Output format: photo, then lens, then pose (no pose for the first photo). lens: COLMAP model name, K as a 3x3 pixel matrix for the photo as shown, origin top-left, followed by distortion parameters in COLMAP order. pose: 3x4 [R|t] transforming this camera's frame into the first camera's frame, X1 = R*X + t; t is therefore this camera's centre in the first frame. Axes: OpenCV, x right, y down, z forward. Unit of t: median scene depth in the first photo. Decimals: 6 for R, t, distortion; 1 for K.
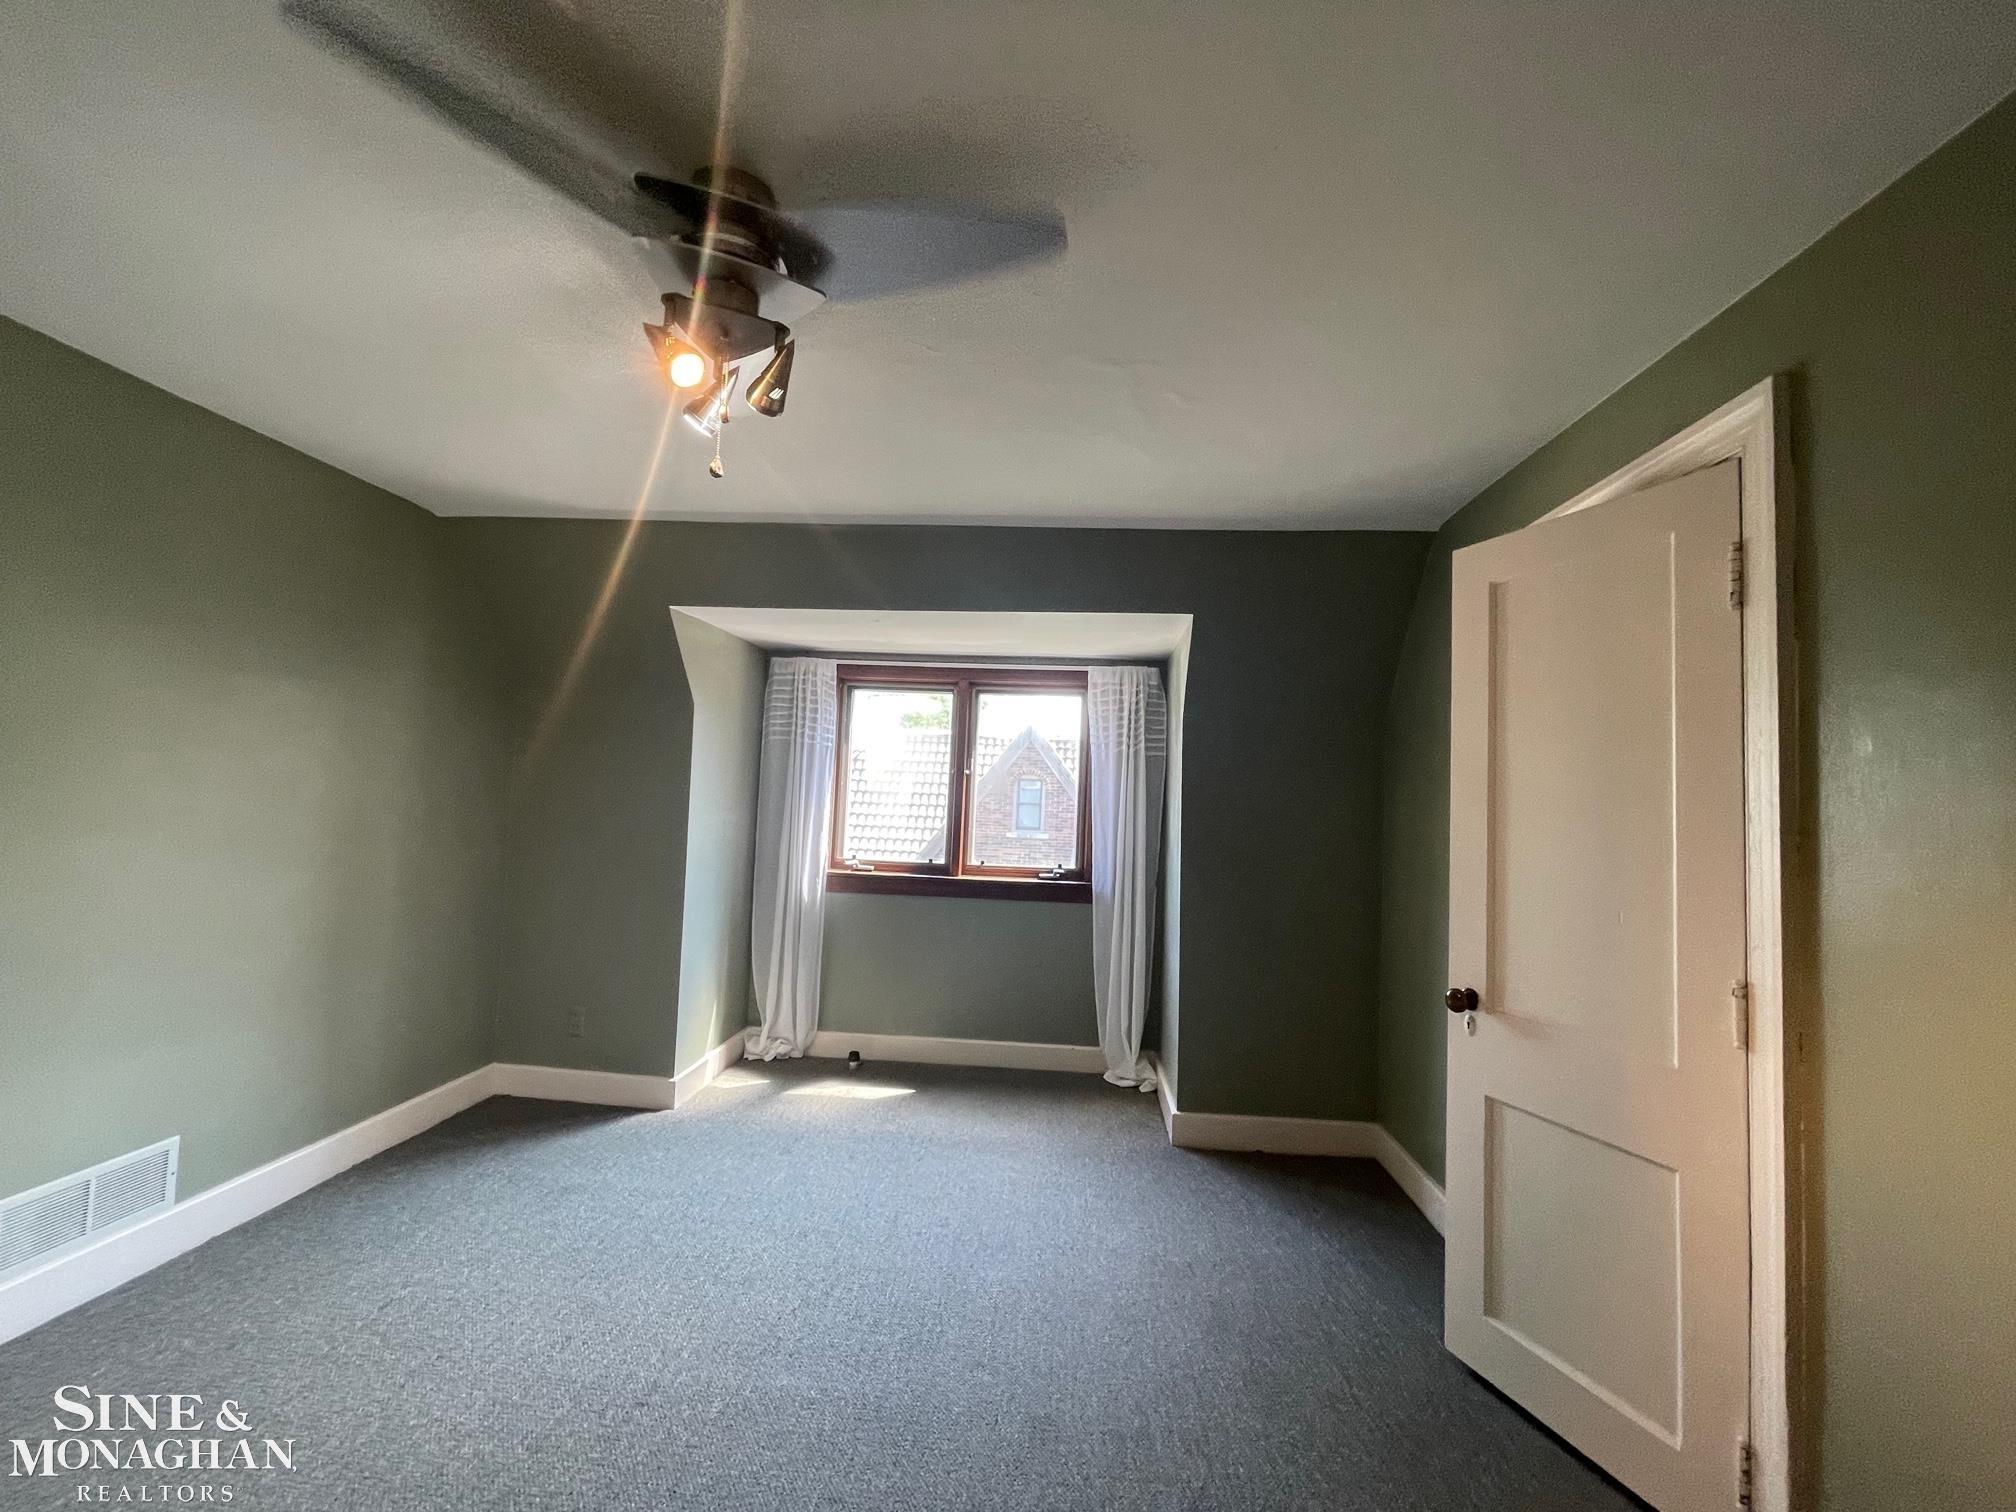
lens RADIAL K [[807.3, 0, 1007.0], [0, 807.3, 754.4], [0, 0, 1]] dist [-0.000169, -0.000018]
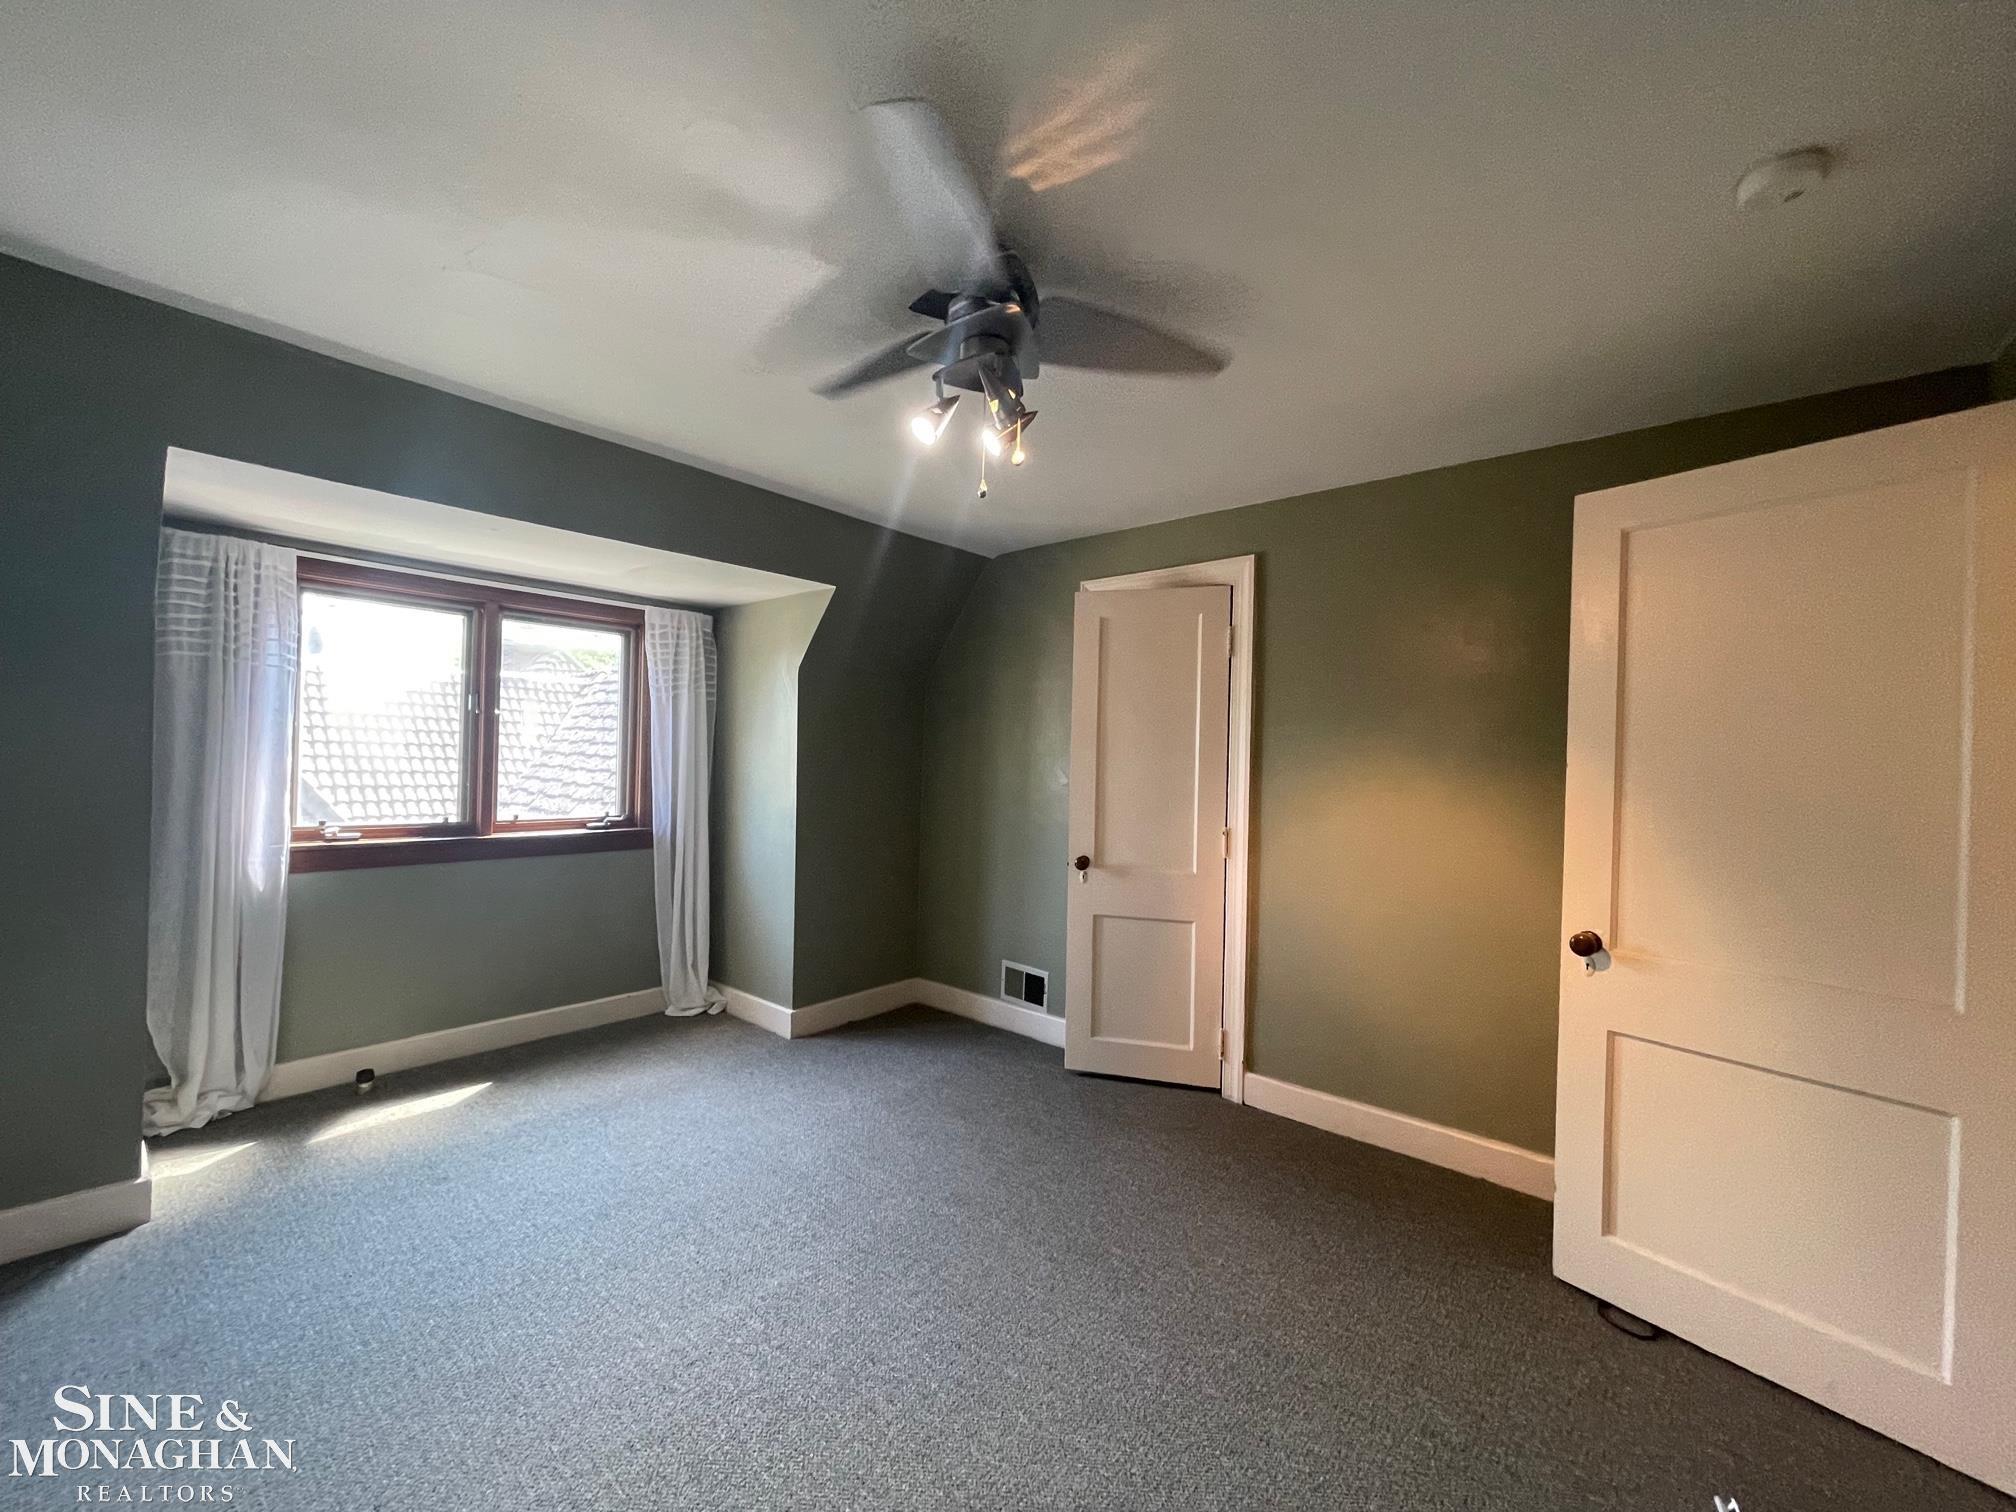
lens RADIAL K [[807.3, 0, 1010.4], [0, 807.3, 753.5], [0, 0, 1]] dist [-0.000169, -0.000018]
pose [[0.597868, -0.018093, 0.801390, -0.421772], [-0.045069, 0.997405, 0.056142, -0.006626], [-0.800327, -0.069683, 0.595501, 0.061935]]
